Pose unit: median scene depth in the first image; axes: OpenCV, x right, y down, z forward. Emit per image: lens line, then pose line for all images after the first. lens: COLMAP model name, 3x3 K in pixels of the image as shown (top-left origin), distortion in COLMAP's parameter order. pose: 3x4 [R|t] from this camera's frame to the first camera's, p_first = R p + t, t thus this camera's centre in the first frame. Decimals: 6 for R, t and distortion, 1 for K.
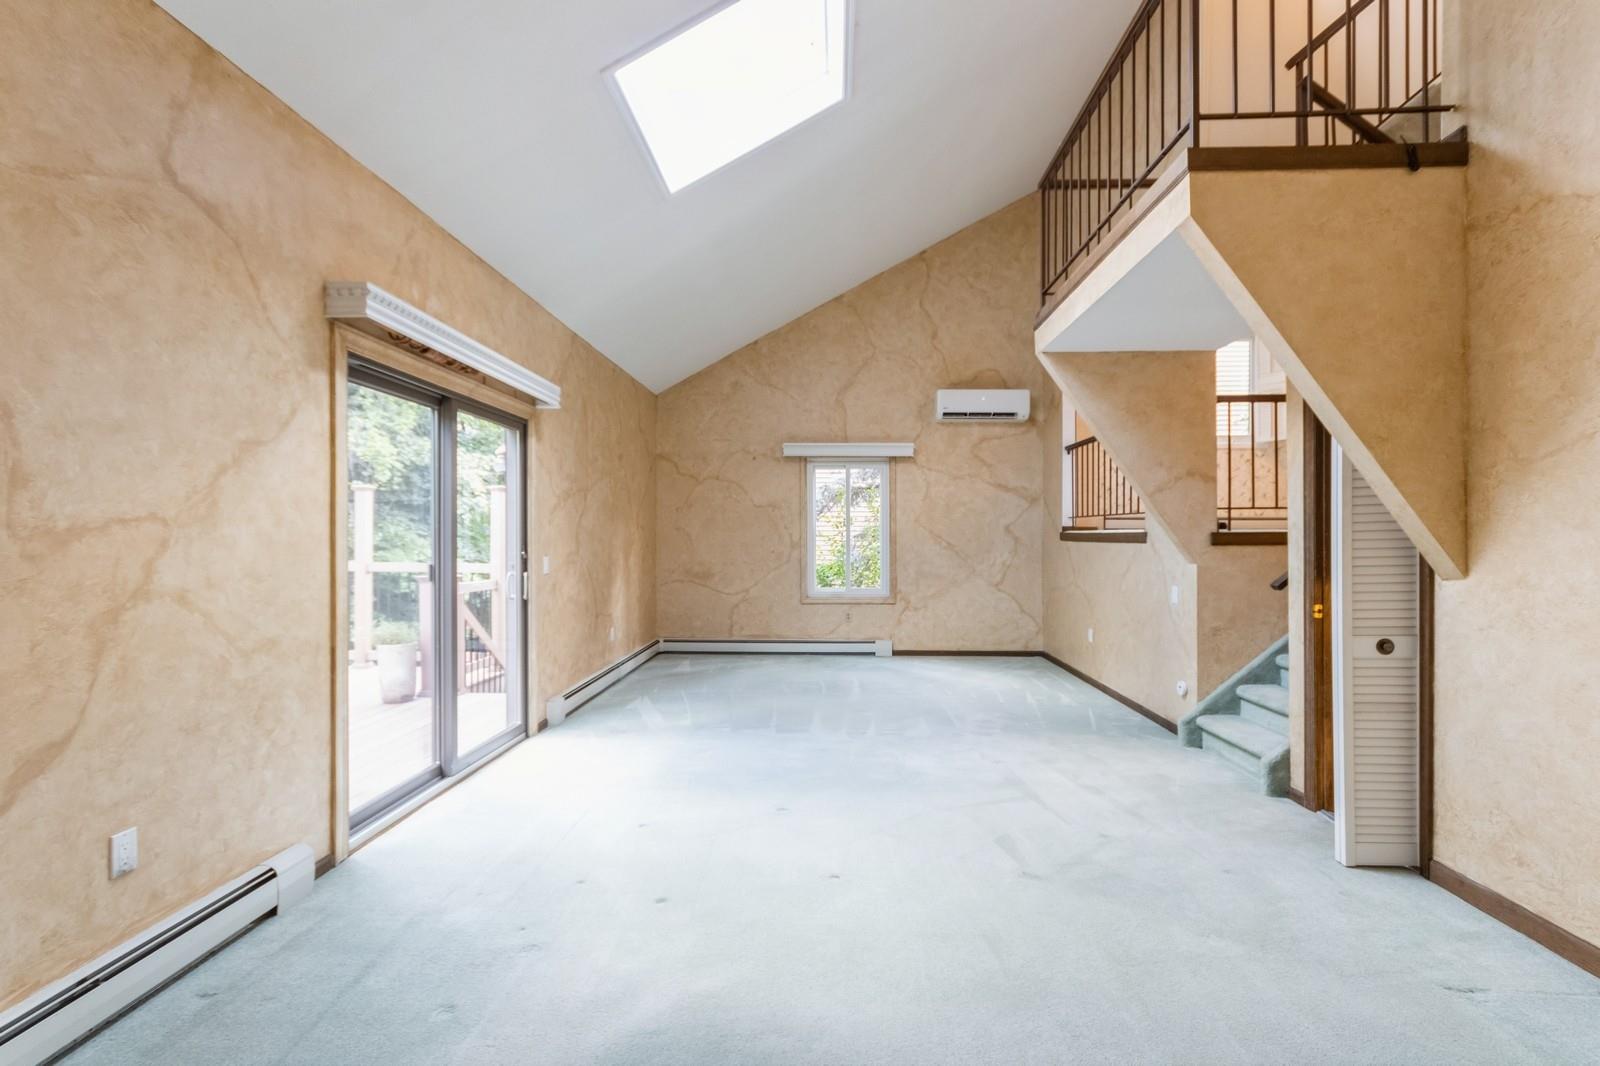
lens RADIAL K [[752.8, 0, 817.0], [0, 752.8, 534.9], [0, 0, 1]] dist [-0.016452, 0.016936]
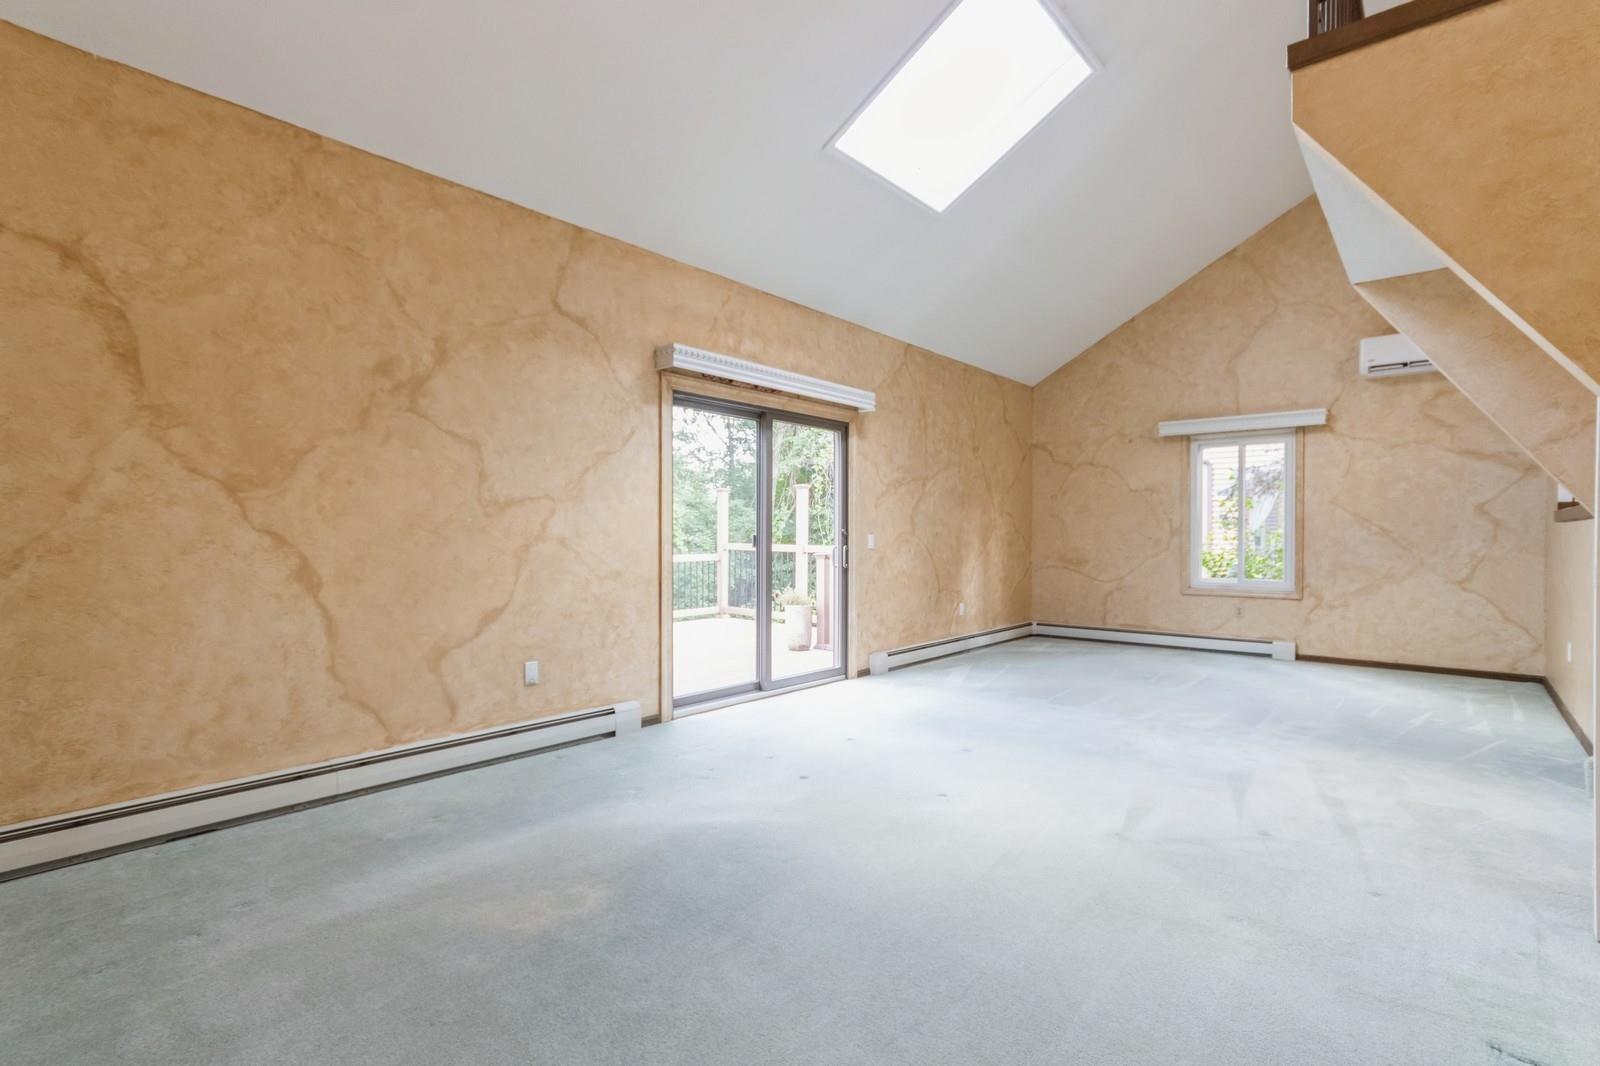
lens RADIAL K [[767.4, 0, 810.9], [0, 767.4, 539.6], [0, 0, 1]] dist [-0.020409, 0.017131]
pose [[0.782300, 0.003023, -0.622894, 0.359149], [0.000322, 0.999986, 0.005258, 0.032800], [0.622901, -0.004314, 0.782288, -0.028757]]
